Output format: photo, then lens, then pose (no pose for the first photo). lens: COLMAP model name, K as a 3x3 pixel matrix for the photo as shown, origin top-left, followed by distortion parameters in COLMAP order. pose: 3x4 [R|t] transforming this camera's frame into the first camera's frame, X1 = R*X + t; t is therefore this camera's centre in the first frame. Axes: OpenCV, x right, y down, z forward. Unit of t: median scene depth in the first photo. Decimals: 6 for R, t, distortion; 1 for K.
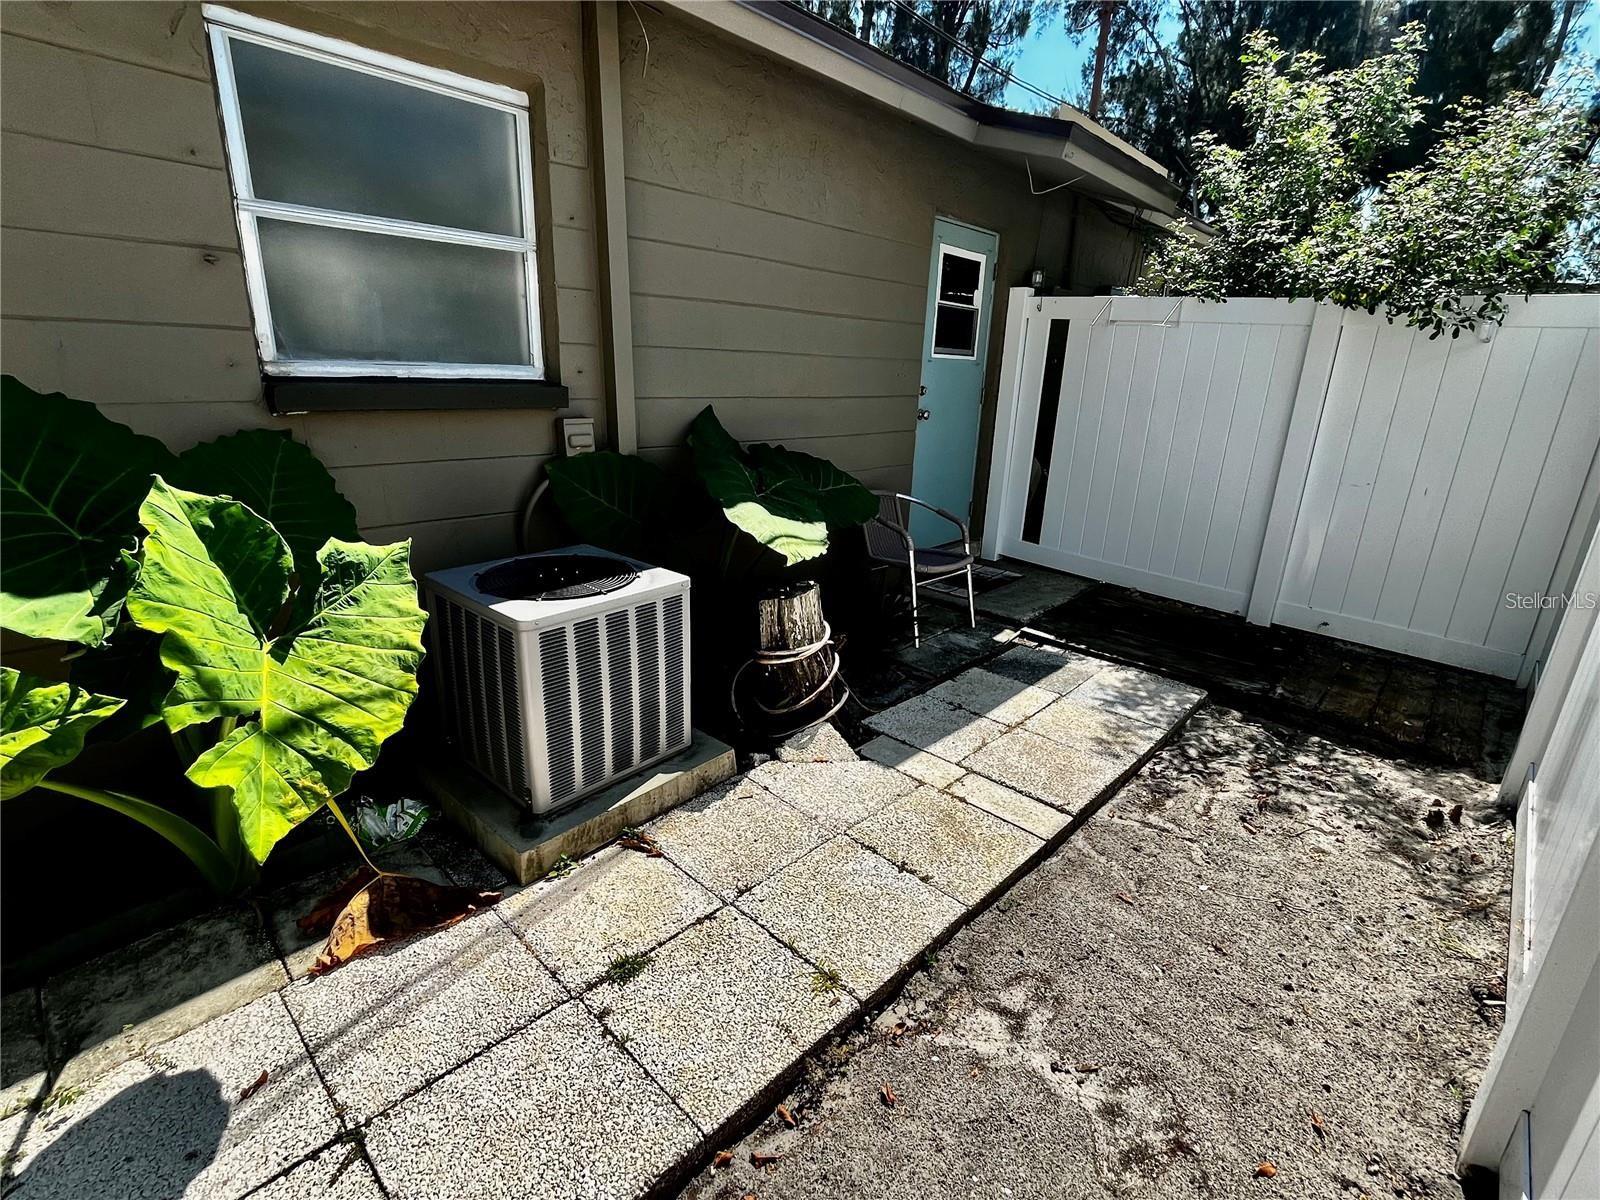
lens RADIAL K [[753.9, 0, 800.8], [0, 753.9, 602.8], [0, 0, 1]] dist [-0.003283, 0.000087]
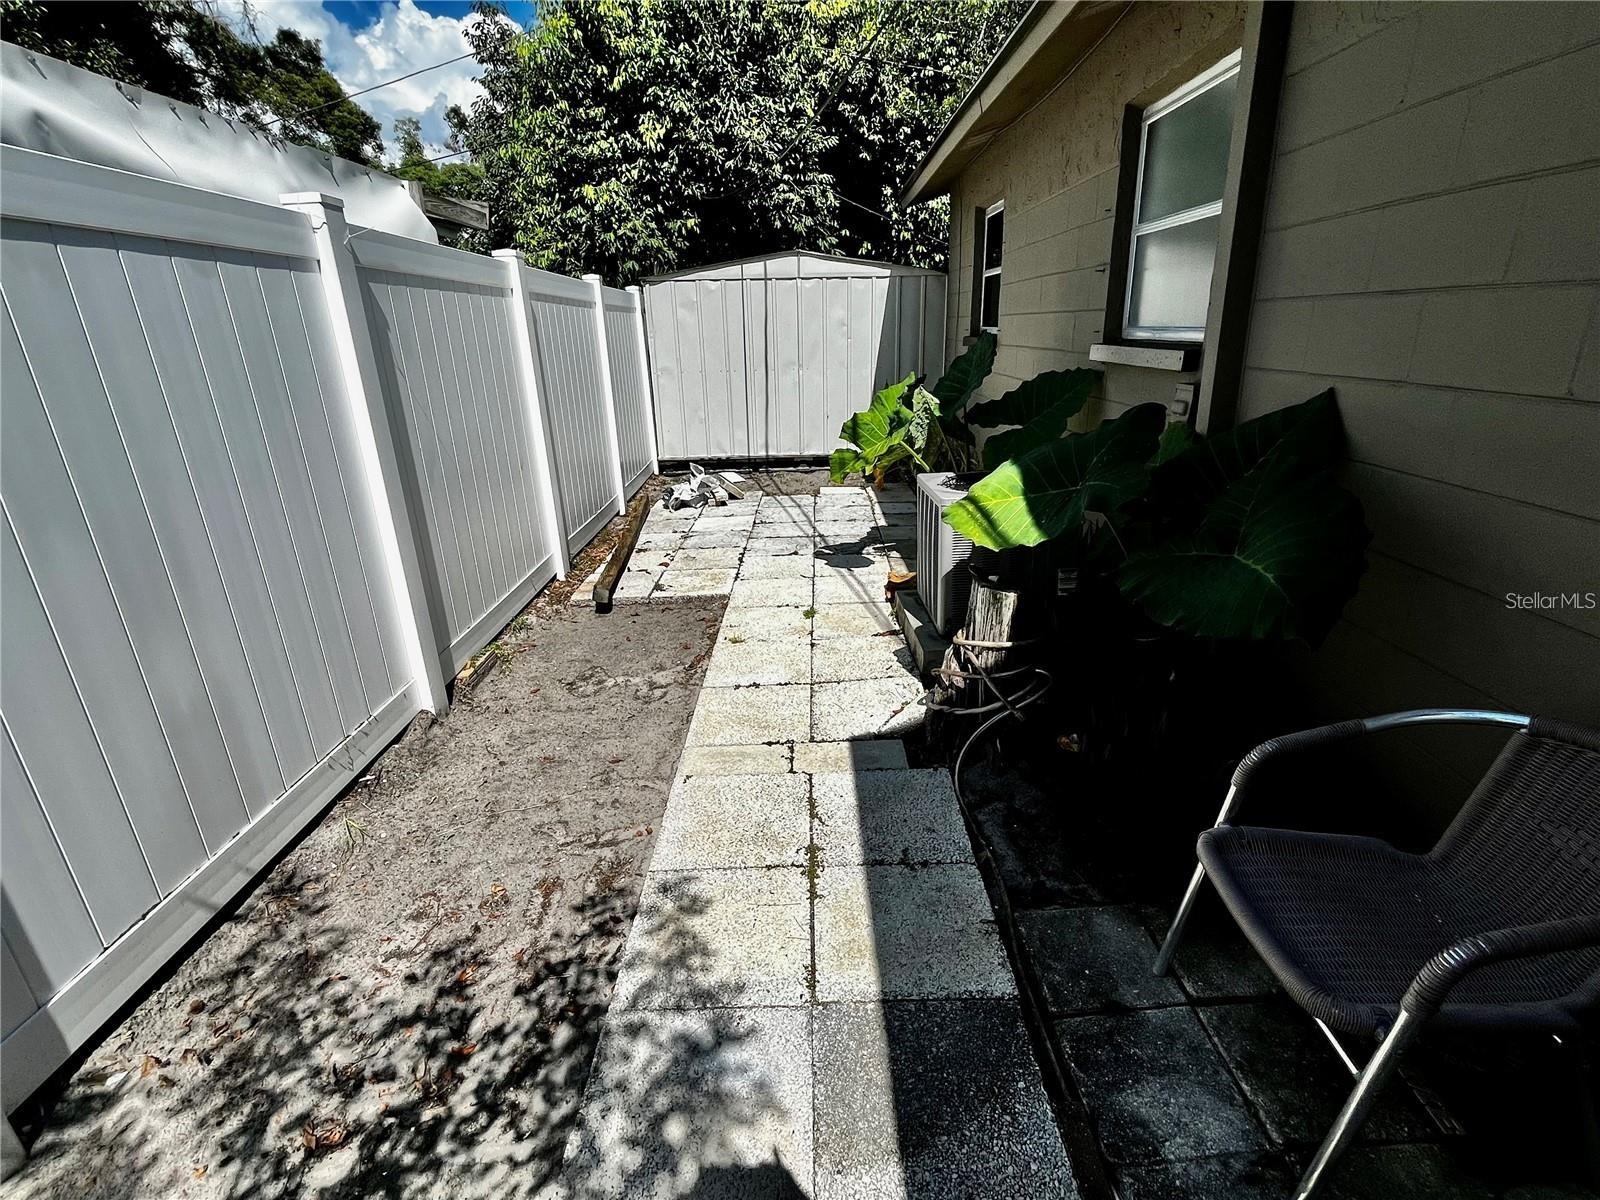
lens RADIAL K [[762.7, 0, 805.9], [0, 762.7, 599.5], [0, 0, 1]] dist [0.000342, 0.000689]
pose [[-0.733212, 0.217733, -0.644199, 0.724673], [-0.201154, 0.835504, 0.511342, -0.409297], [0.649567, 0.504505, -0.568804, 1.358370]]
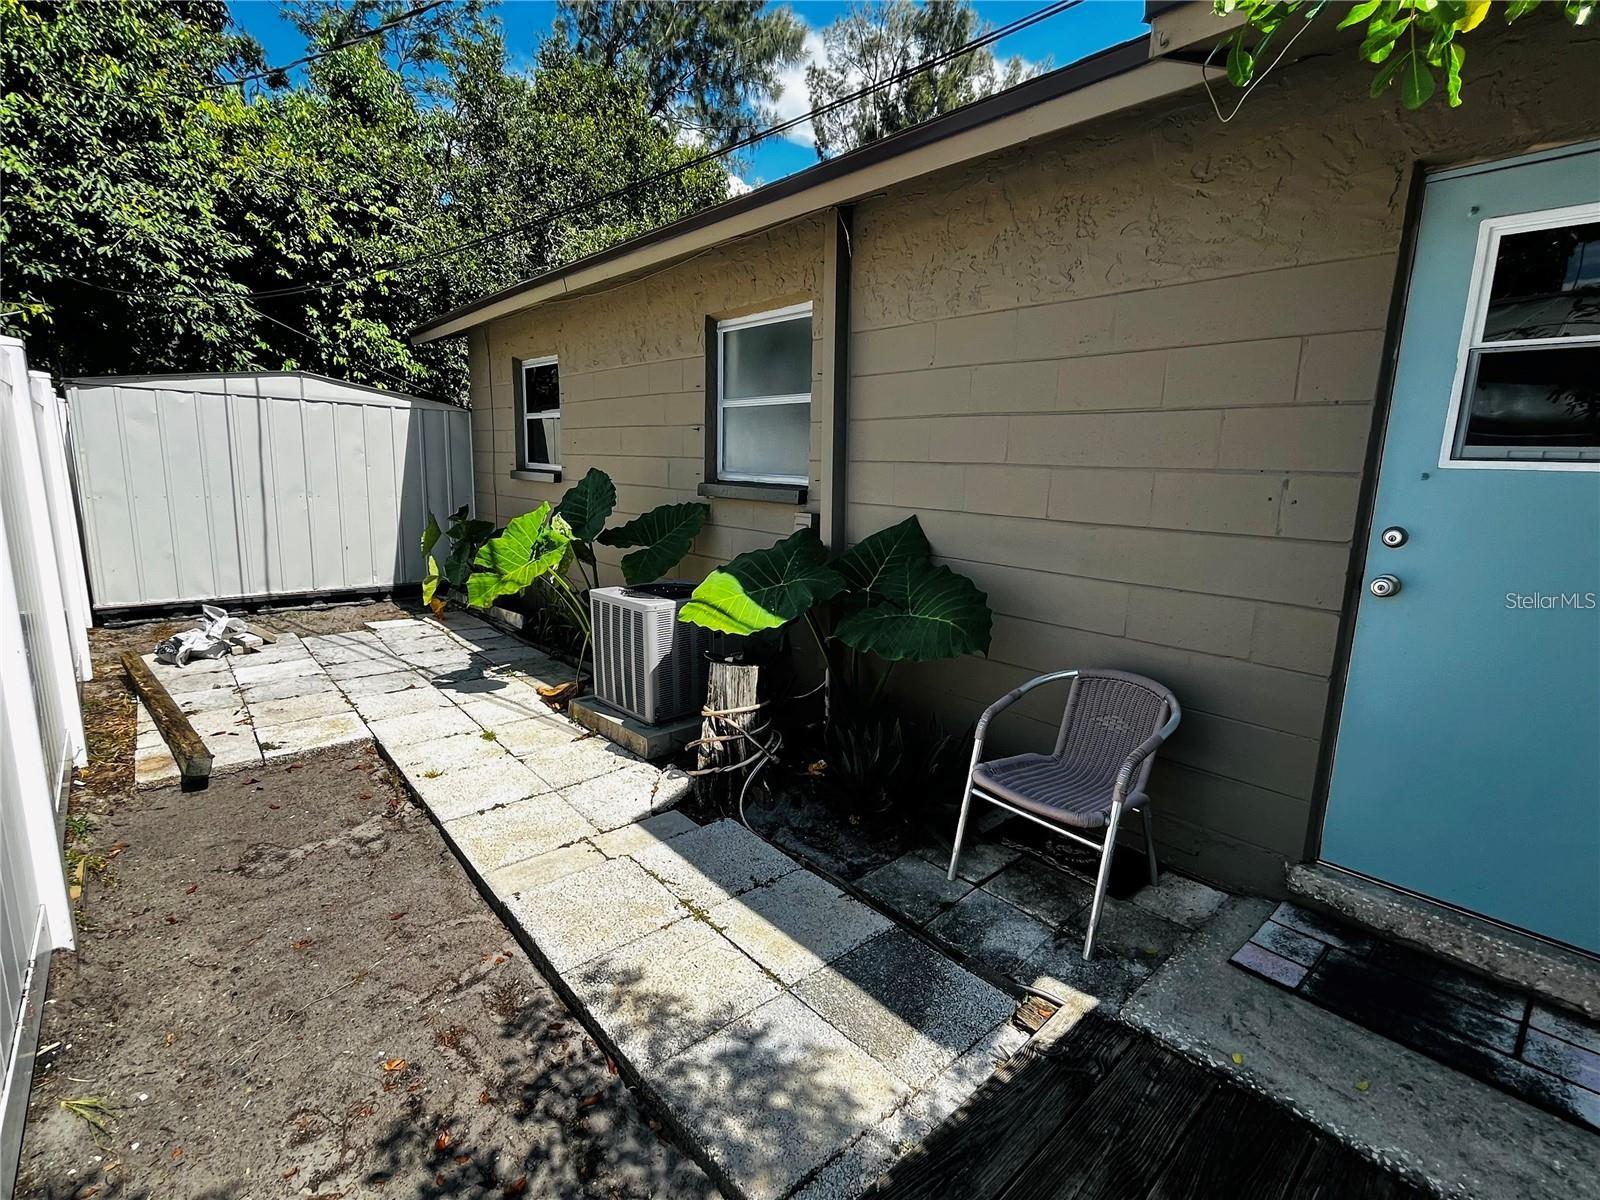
lens RADIAL K [[762.7, 0, 805.9], [0, 762.7, 599.5], [0, 0, 1]] dist [0.000342, 0.000689]
pose [[-0.100446, 0.140979, -0.984904, 1.077840], [-0.329085, 0.929486, 0.166609, -0.326990], [0.938943, 0.340852, -0.046969, 1.110138]]
